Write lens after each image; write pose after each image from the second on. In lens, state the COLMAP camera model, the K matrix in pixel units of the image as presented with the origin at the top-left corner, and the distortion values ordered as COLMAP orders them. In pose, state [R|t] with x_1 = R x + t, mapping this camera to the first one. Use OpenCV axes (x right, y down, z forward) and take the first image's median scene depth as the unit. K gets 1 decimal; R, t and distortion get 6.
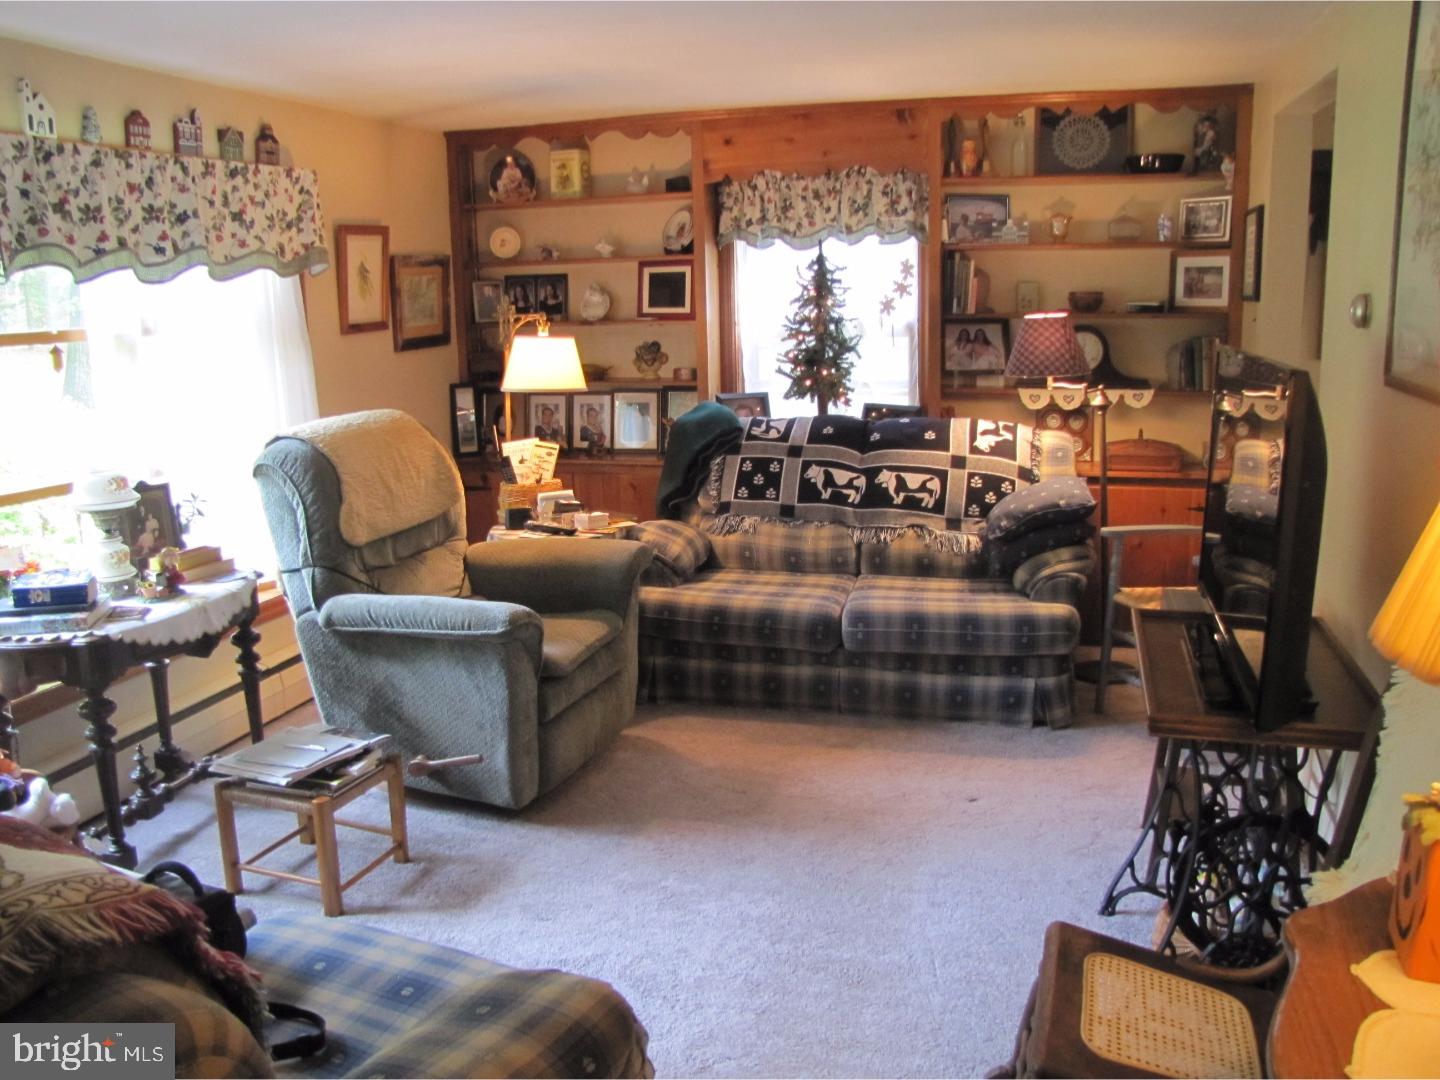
lens RADIAL K [[1223.2, 0, 692.0], [0, 1223.2, 537.6], [0, 0, 1]] dist [-0.195264, 0.154933]
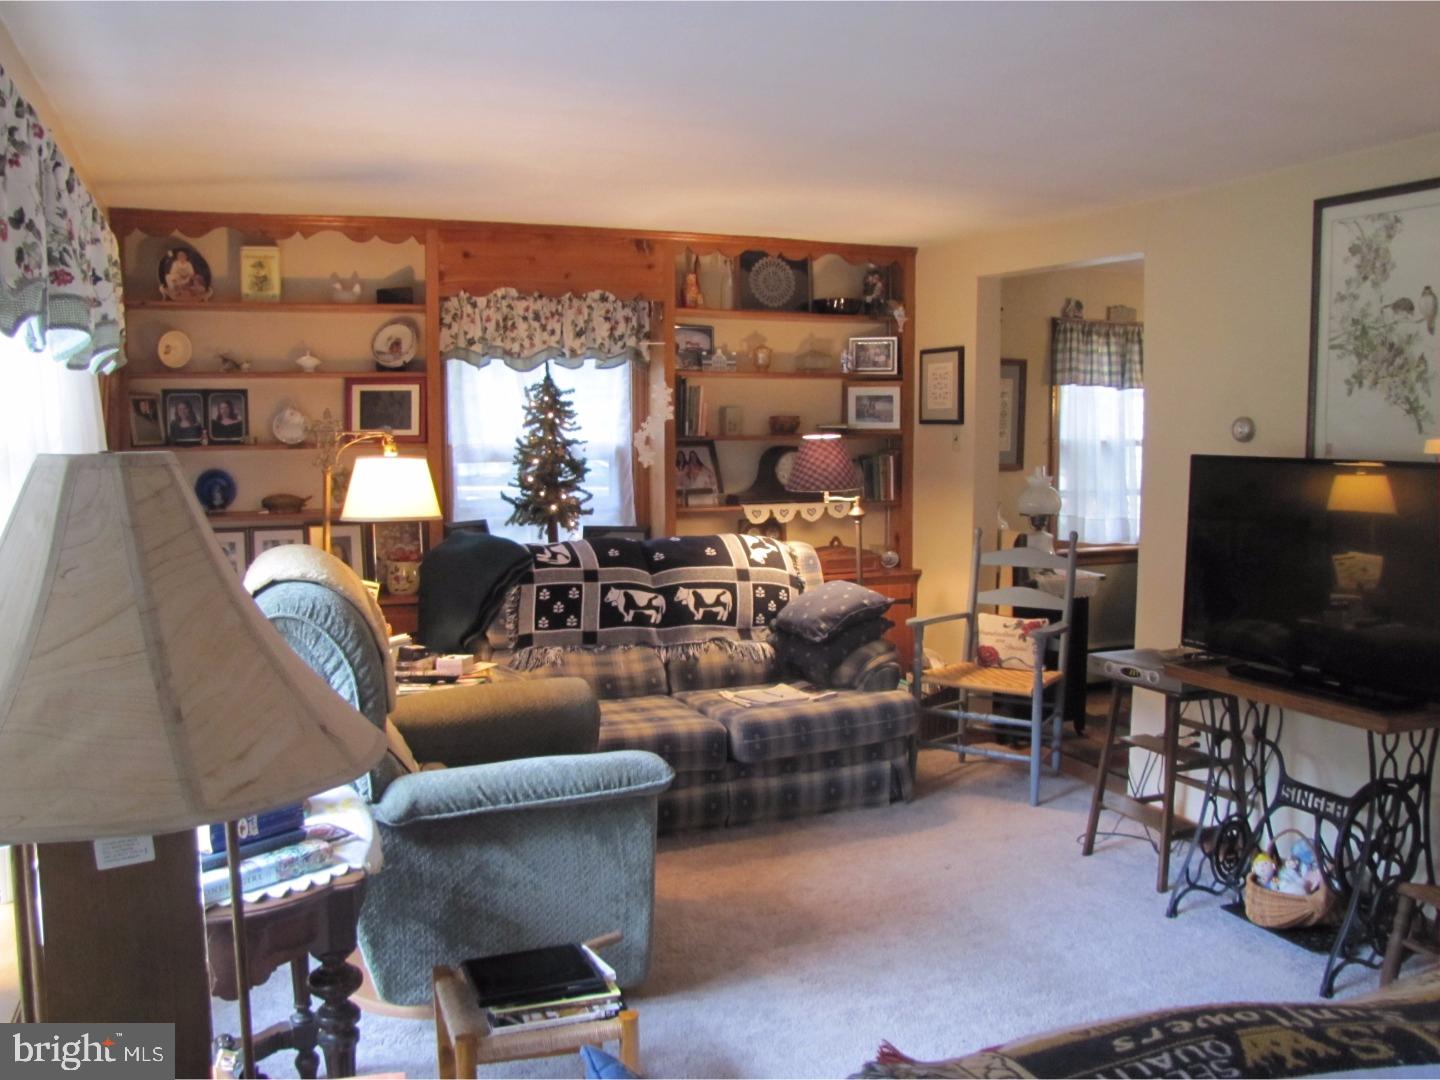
lens RADIAL K [[1223.2, 0, 692.0], [0, 1223.2, 537.6], [0, 0, 1]] dist [-0.195264, 0.154933]
pose [[0.769819, -0.038760, 0.637084, -0.476883], [0.110328, 0.991210, -0.073009, -0.021103], [-0.628654, 0.126492, 0.767329, 0.199874]]
